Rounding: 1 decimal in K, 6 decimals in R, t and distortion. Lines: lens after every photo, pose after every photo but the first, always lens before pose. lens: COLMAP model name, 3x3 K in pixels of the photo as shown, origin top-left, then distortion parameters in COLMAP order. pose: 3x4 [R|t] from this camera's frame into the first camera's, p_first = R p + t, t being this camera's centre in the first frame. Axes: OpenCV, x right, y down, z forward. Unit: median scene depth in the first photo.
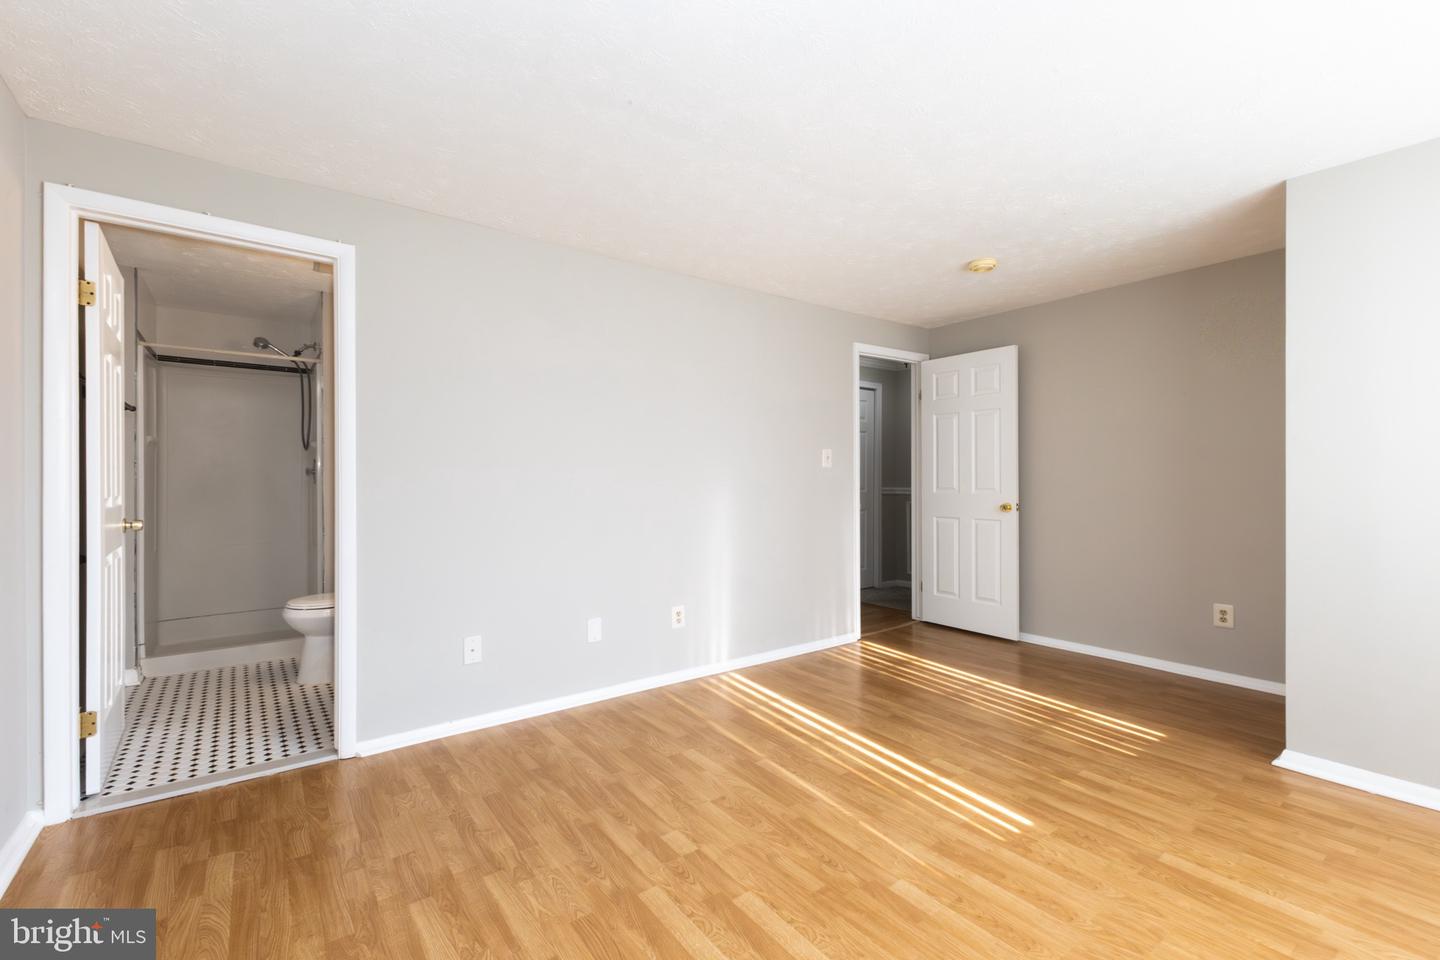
lens RADIAL K [[621.3, 0, 726.1], [0, 621.3, 475.8], [0, 0, 1]] dist [0.005834, -0.001139]
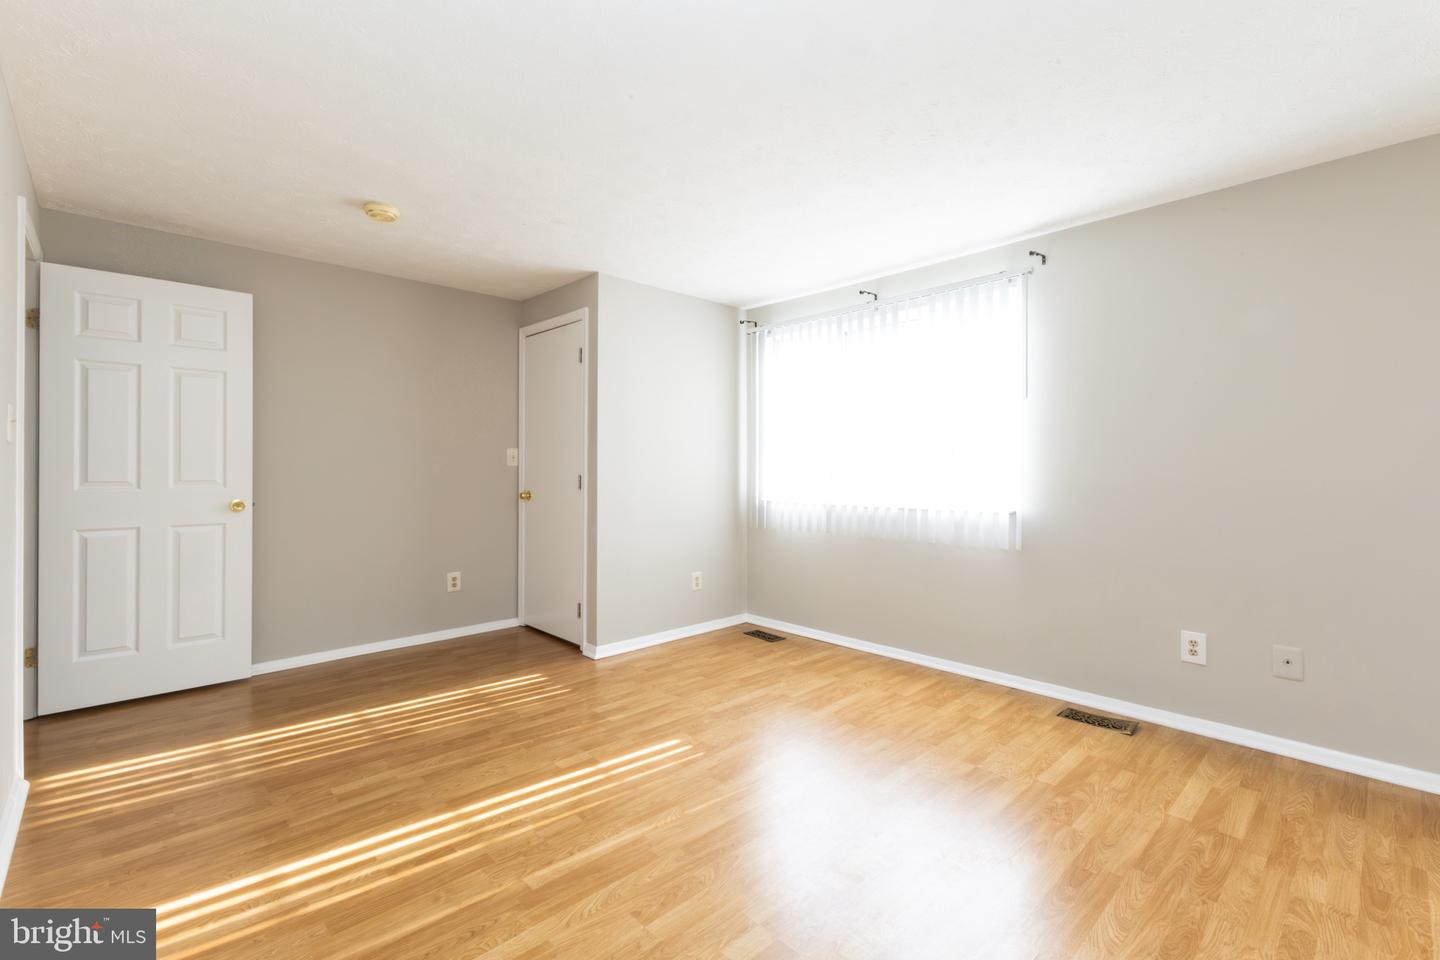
lens RADIAL K [[621.3, 0, 721.1], [0, 621.3, 472.0], [0, 0, 1]] dist [0.005834, -0.001139]
pose [[-0.114103, -0.004238, 0.993460, -0.666830], [-0.007298, 0.999967, 0.003427, 0.003934], [-0.993442, -0.006859, -0.114130, 0.904251]]
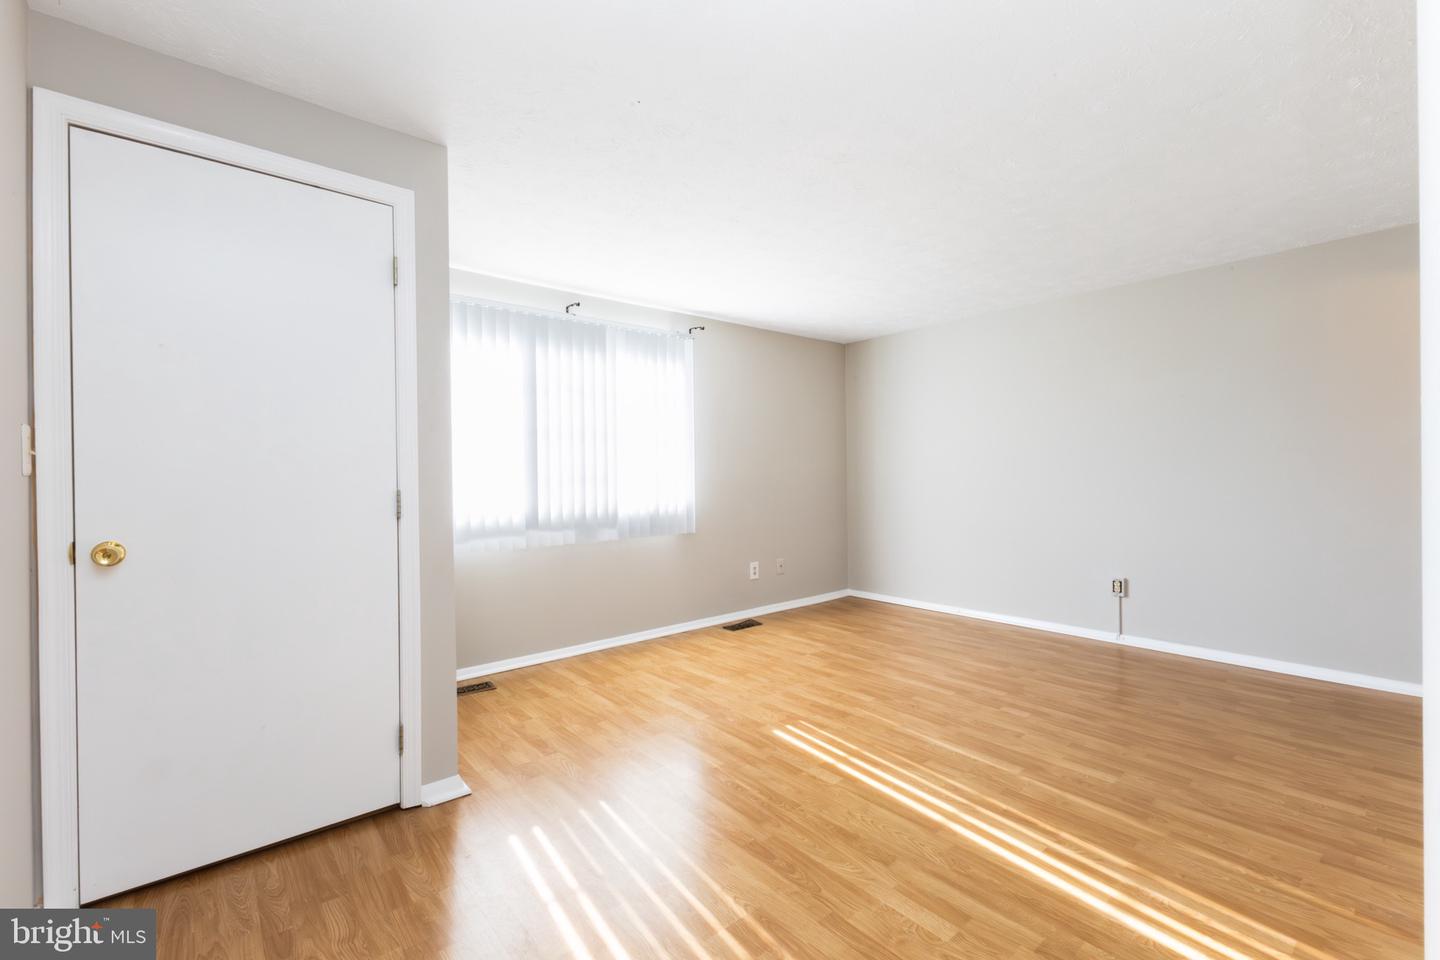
lens RADIAL K [[621.3, 0, 713.2], [0, 621.3, 482.5], [0, 0, 1]] dist [0.005834, -0.001139]
pose [[-0.999074, 0.016459, -0.039745, 0.568133], [0.016230, 0.999850, 0.006070, 0.009808], [0.039839, 0.005420, -0.999191, 1.989075]]
